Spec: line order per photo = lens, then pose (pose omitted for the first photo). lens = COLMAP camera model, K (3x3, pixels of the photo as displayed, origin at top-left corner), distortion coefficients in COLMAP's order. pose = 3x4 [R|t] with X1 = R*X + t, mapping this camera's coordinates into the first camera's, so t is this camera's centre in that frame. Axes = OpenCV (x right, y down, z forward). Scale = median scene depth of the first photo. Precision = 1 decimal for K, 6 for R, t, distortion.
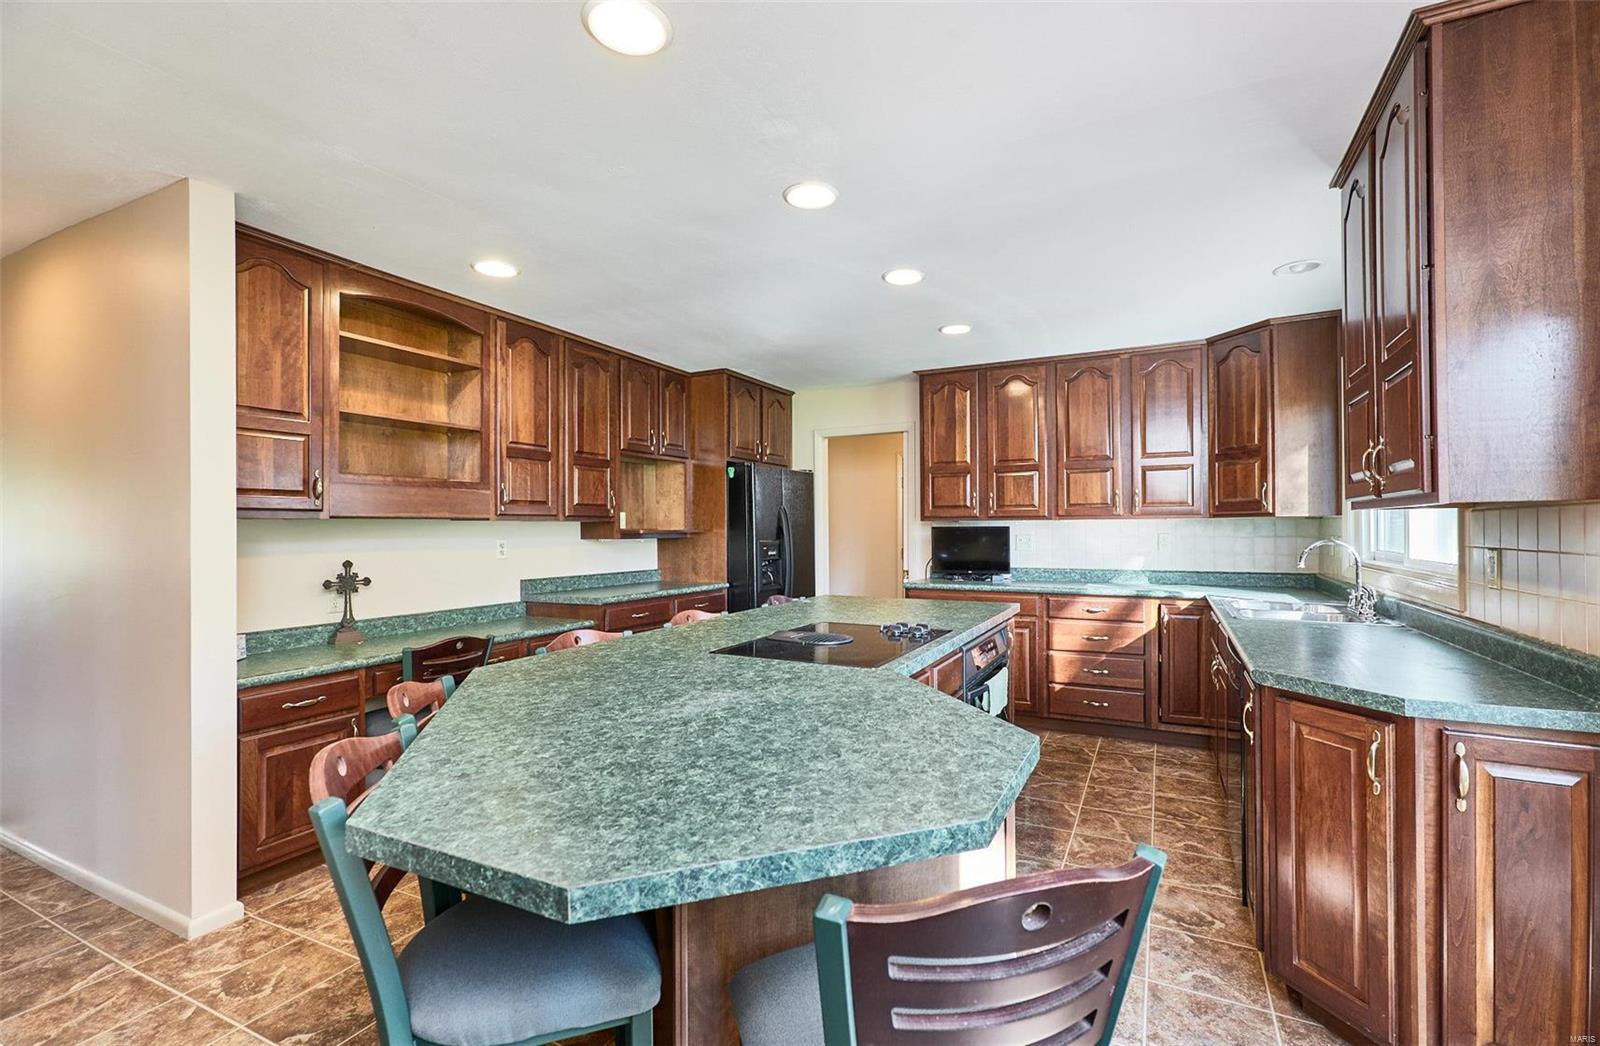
lens RADIAL K [[716.5, 0, 823.2], [0, 716.5, 523.5], [0, 0, 1]] dist [-0.000649, -0.000017]
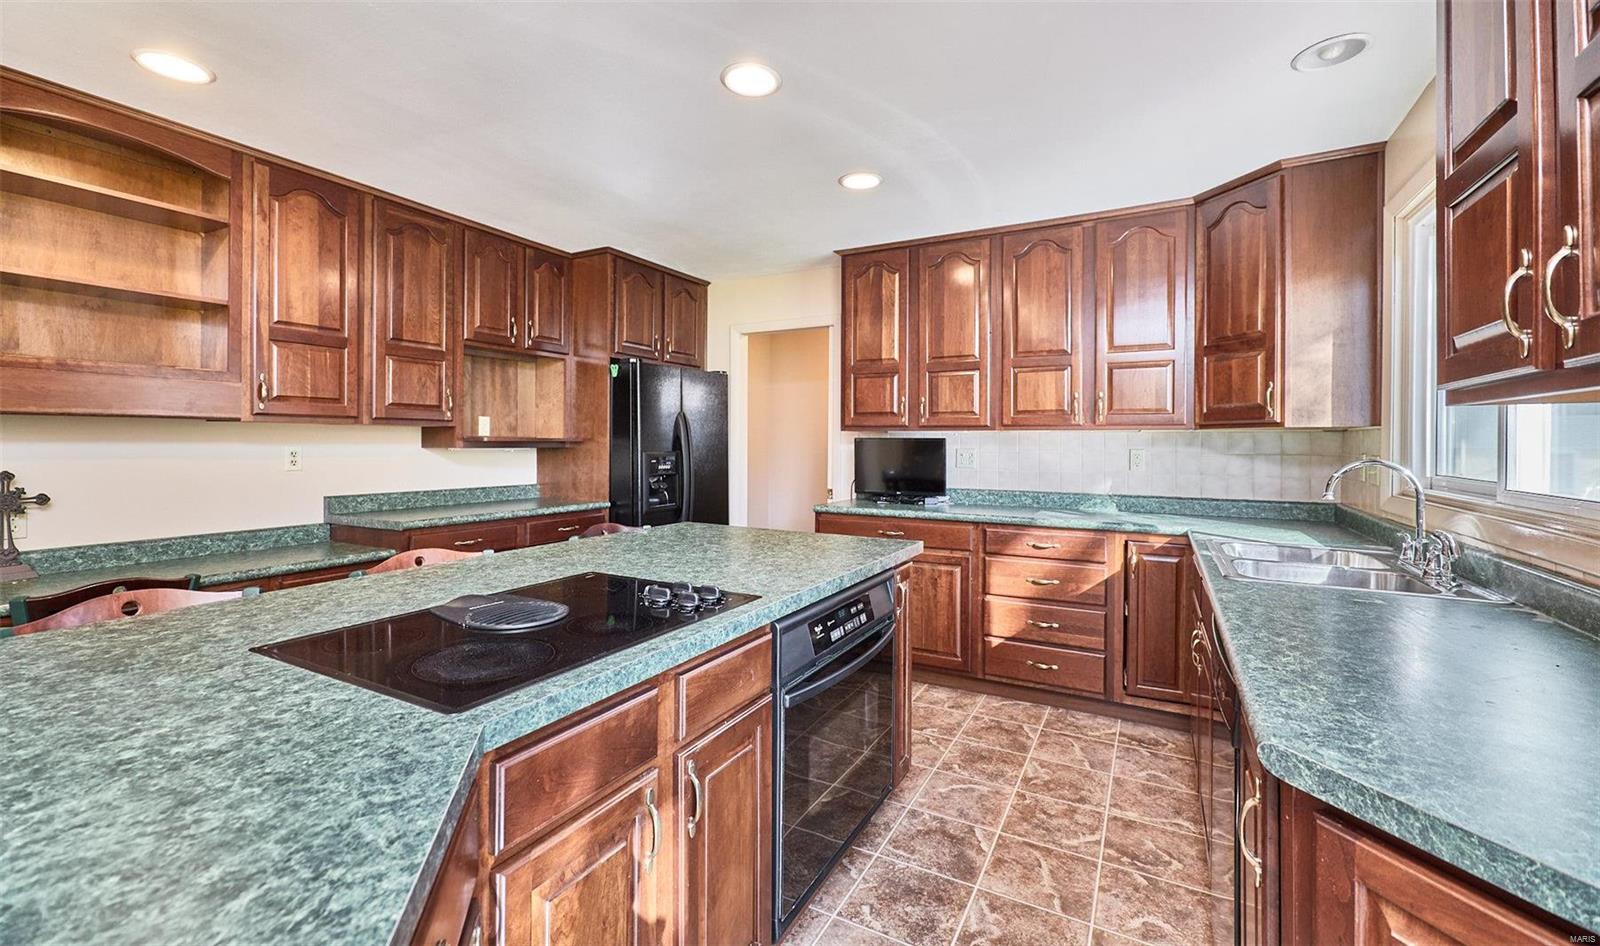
lens RADIAL K [[677.9, 0, 796.8], [0, 677.9, 440.0], [0, 0, 1]] dist [0.000933, 0.000051]
pose [[0.998869, 0.010974, -0.046260, 0.140982], [-0.010821, 0.999935, 0.003558, 0.005850], [0.046296, -0.003054, 0.998923, 0.243984]]
